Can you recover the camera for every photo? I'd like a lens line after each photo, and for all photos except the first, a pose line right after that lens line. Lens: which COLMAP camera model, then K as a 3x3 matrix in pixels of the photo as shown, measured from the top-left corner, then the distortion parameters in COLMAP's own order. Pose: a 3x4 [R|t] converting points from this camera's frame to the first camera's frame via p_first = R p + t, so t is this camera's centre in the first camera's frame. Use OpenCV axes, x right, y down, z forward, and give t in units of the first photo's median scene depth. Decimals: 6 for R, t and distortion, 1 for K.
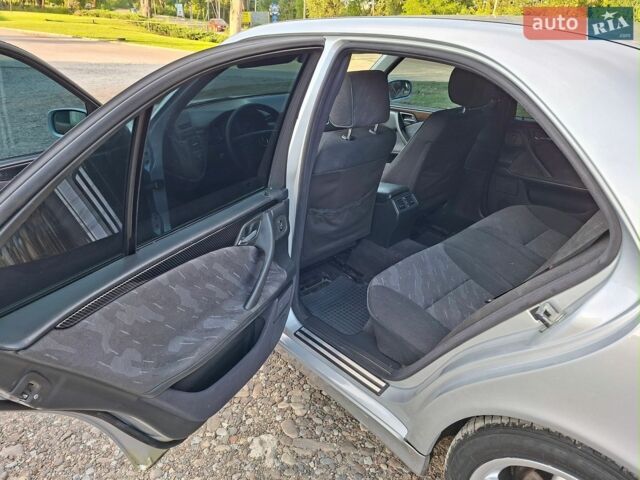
lens RADIAL K [[444.3, 0, 314.8], [0, 444.3, 239.5], [0, 0, 1]] dist [0.133617, -0.172342]
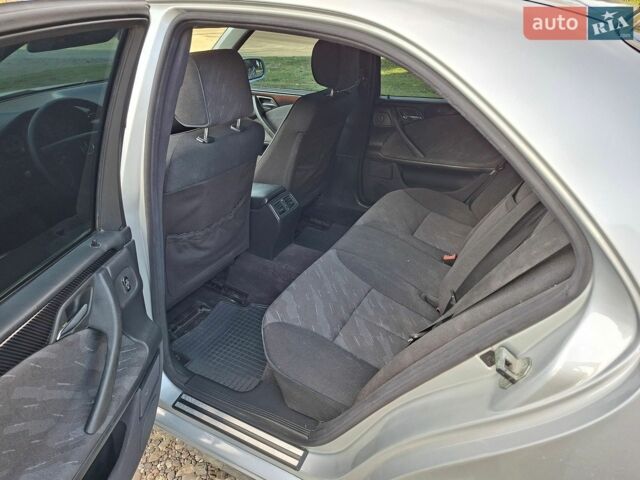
lens RADIAL K [[444.3, 0, 314.8], [0, 444.3, 239.5], [0, 0, 1]] dist [0.133617, -0.172342]
pose [[0.946509, -0.156095, 0.282409, 0.008085], [0.142929, 0.987478, 0.066773, -0.083838], [-0.289295, -0.022837, 0.956967, 0.207854]]
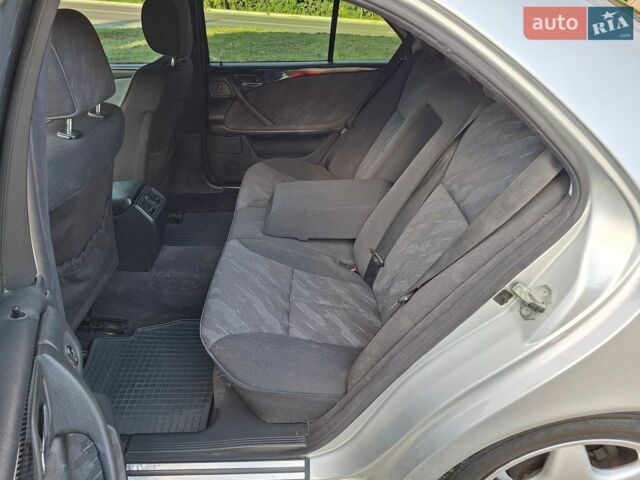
lens RADIAL K [[446.8, 0, 320.0], [0, 446.8, 240.0], [0, 0, 1]] dist [0.132829, -0.175656]
pose [[0.657683, -0.382577, 0.648913, -0.141562], [0.308994, 0.922638, 0.230786, -0.141396], [-0.687005, 0.048727, 0.725017, 0.377911]]
